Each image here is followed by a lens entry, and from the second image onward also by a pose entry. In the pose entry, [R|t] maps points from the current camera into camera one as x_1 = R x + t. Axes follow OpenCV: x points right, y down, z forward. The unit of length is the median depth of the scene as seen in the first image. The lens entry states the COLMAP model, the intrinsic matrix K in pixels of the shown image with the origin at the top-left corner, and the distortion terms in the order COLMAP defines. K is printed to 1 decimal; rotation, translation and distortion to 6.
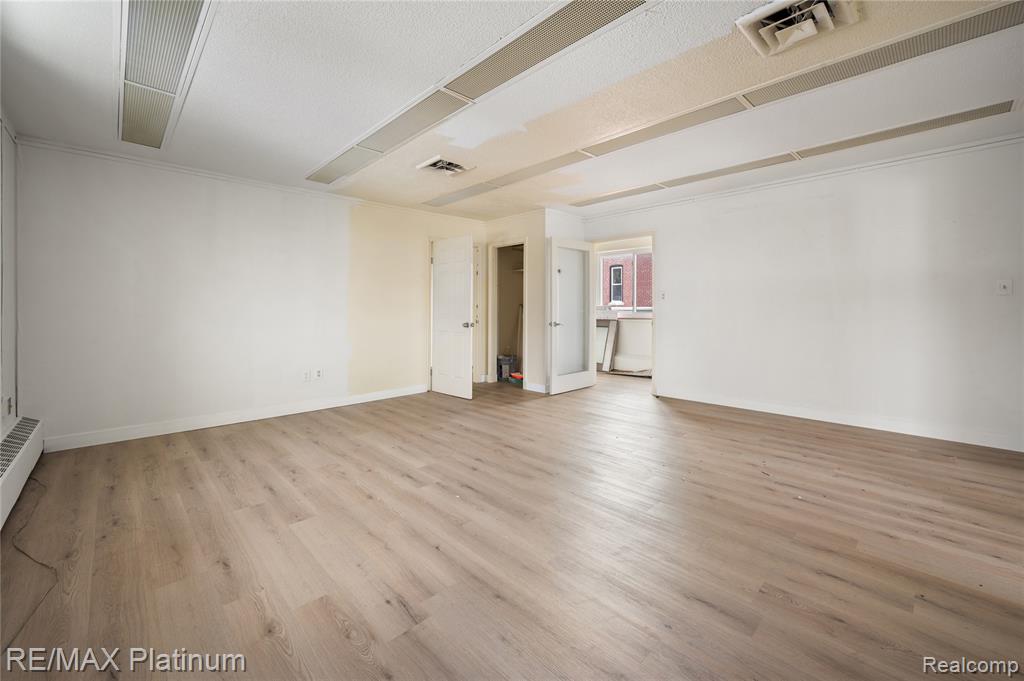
lens RADIAL K [[415.1, 0, 515.2], [0, 415.1, 309.8], [0, 0, 1]] dist [0.000145, 0.000071]
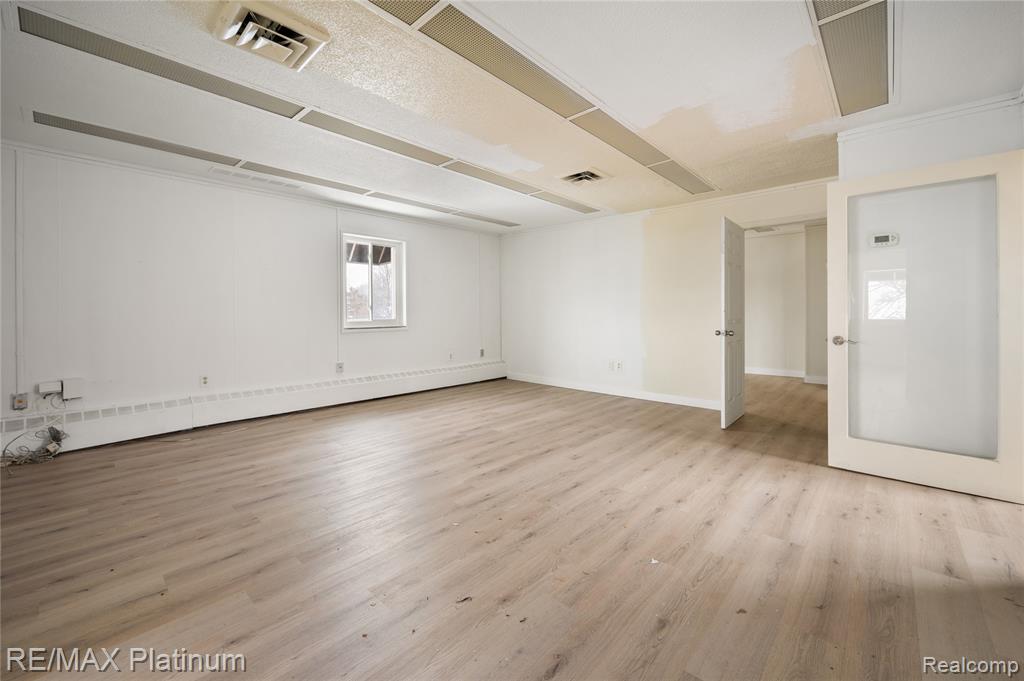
lens RADIAL K [[415.1, 0, 515.2], [0, 415.1, 309.8], [0, 0, 1]] dist [0.000145, 0.000071]
pose [[0.065608, -0.002802, -0.997842, 1.379482], [-0.001441, 0.999995, -0.002902, -0.006710], [0.997844, 0.001628, 0.065604, 1.205212]]
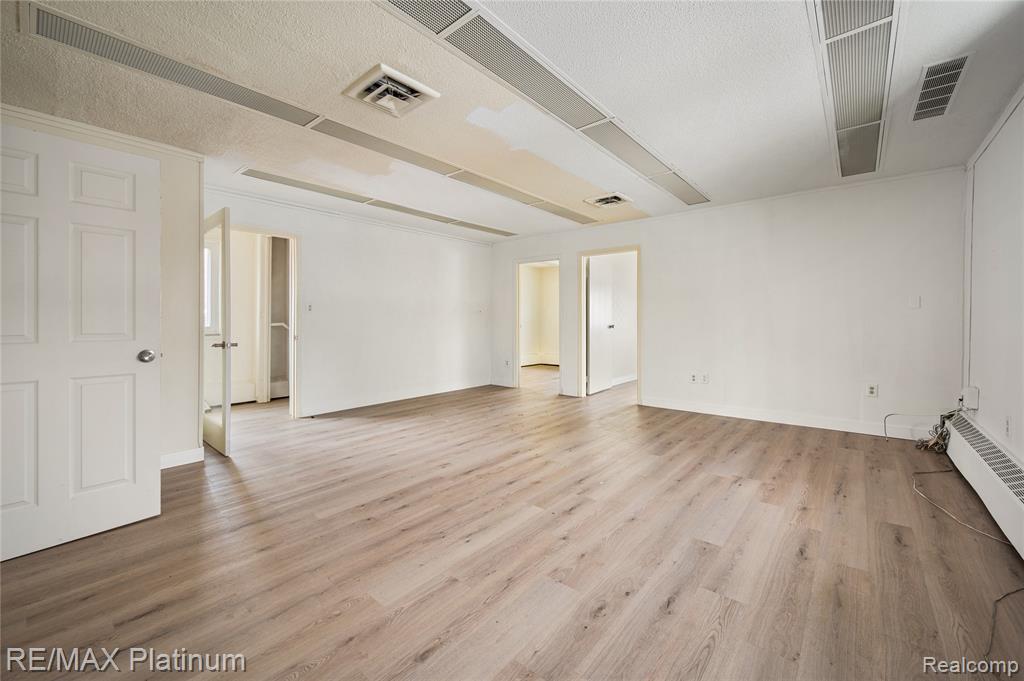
lens RADIAL K [[408.3, 0, 508.1], [0, 408.3, 323.8], [0, 0, 1]] dist [-0.000033, -0.000205]
pose [[-0.088962, -0.000595, 0.996035, -1.275286], [0.005791, 0.999983, 0.001115, 0.010613], [-0.996018, 0.005867, -0.088957, 1.399914]]
